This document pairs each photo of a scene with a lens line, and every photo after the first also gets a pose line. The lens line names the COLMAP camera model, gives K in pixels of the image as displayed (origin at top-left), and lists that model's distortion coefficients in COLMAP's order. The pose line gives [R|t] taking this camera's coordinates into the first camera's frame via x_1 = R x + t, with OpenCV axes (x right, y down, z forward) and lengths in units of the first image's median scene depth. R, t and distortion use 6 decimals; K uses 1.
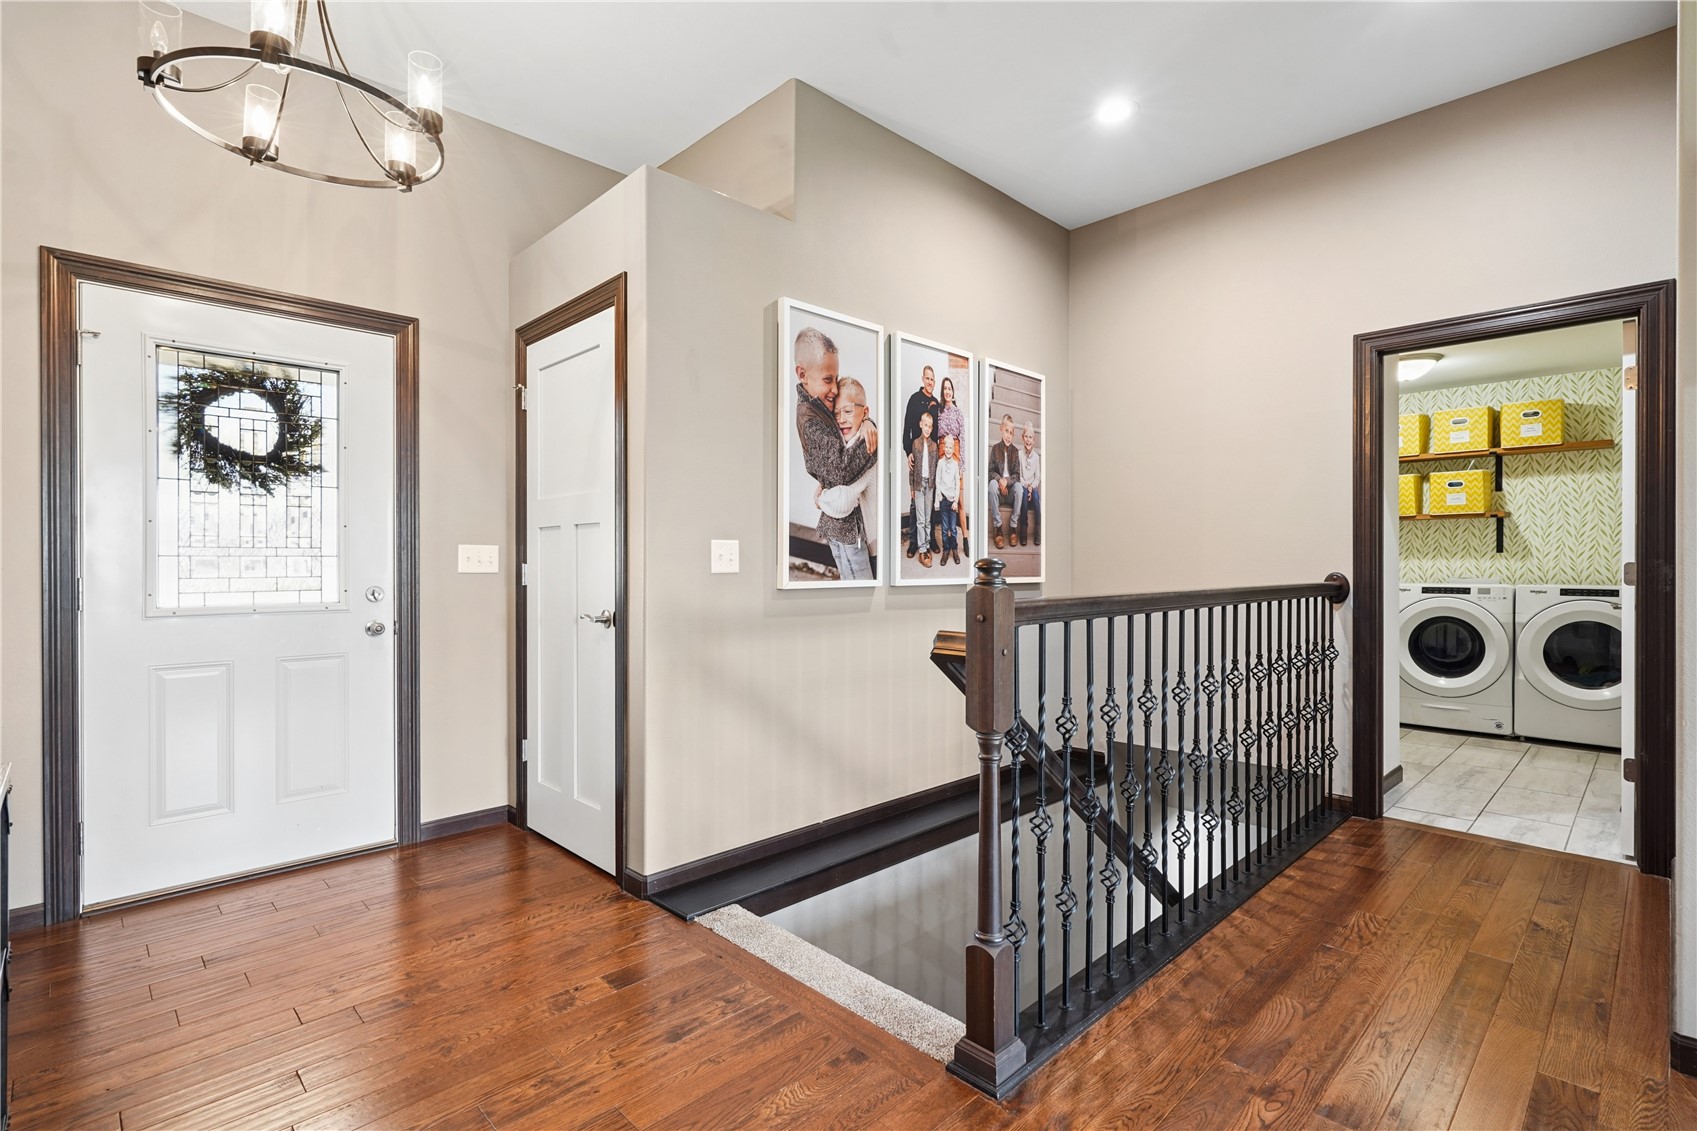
lens RADIAL K [[798.4, 0, 848.5], [0, 798.4, 565.5], [0, 0, 1]] dist [-0.002656, 0.000781]
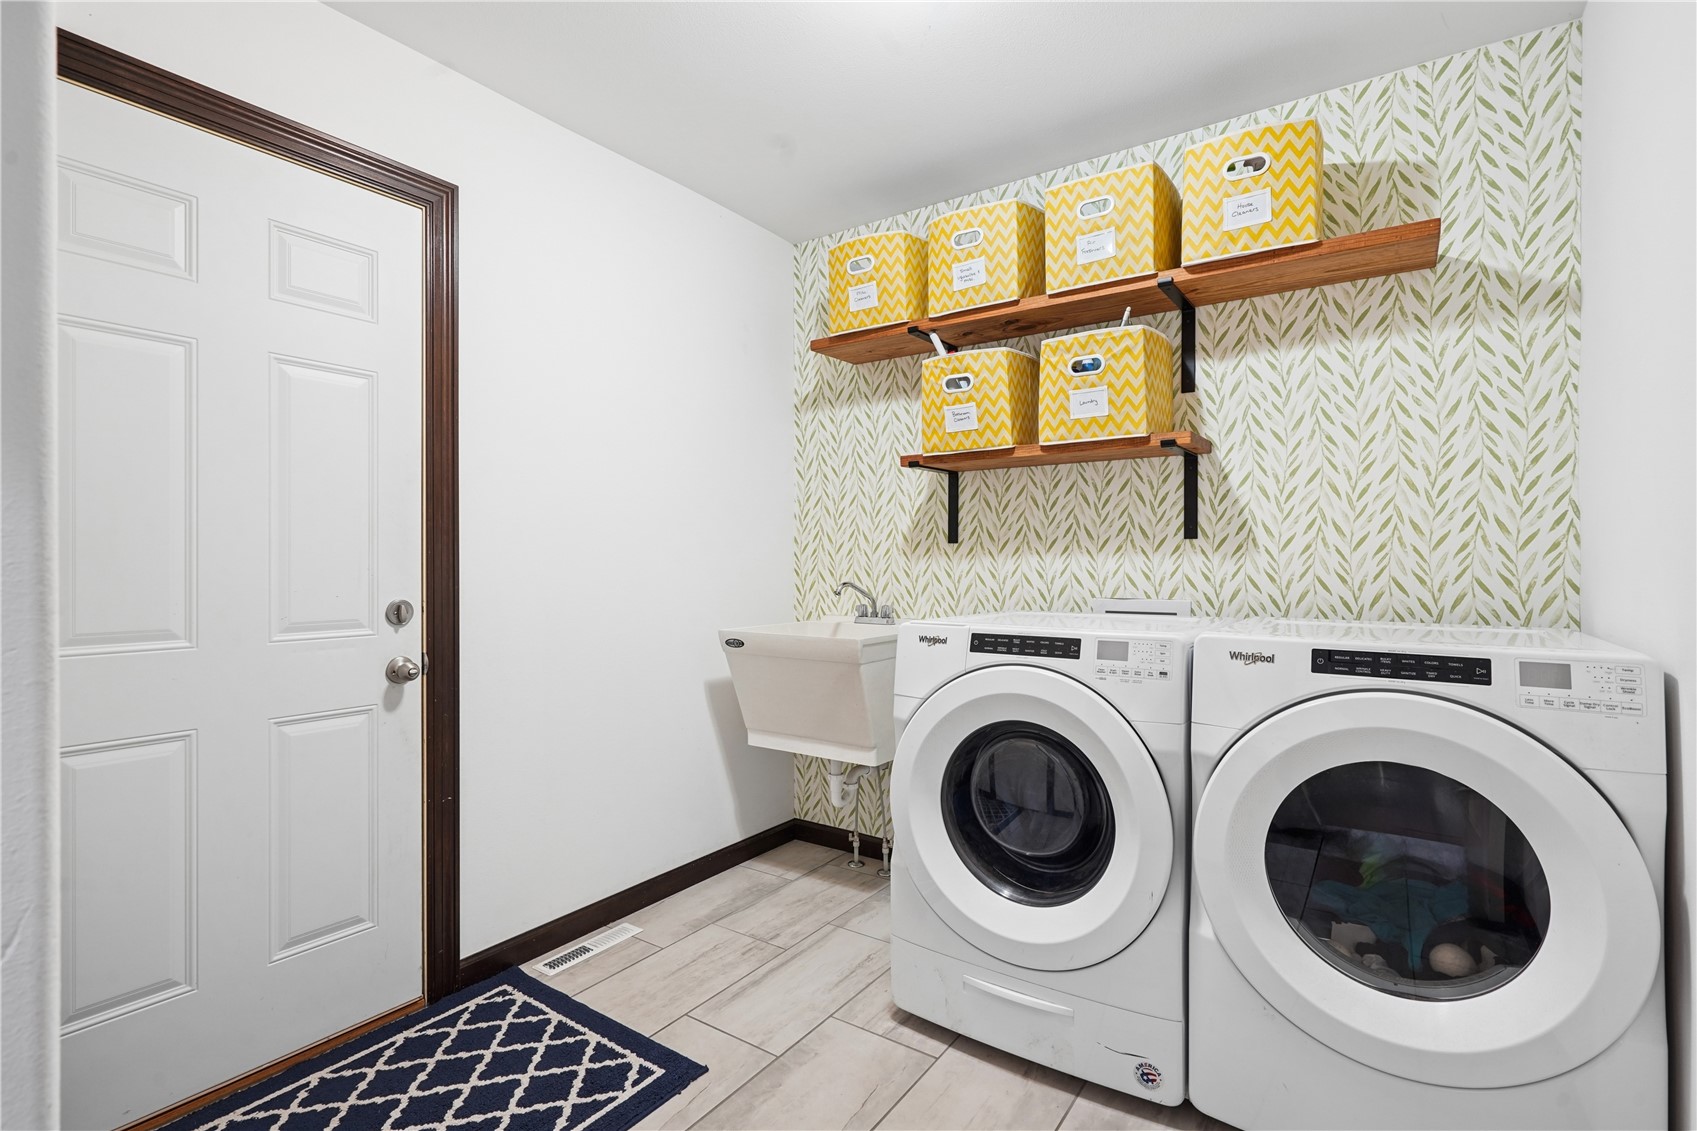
lens RADIAL K [[798.4, 0, 848.5], [0, 798.4, 565.5], [0, 0, 1]] dist [-0.002656, 0.000781]
pose [[0.980792, -0.001295, 0.195052, 0.567502], [0.001311, 0.999999, 0.000044, -0.002253], [-0.195052, 0.000213, 0.980793, 0.633428]]
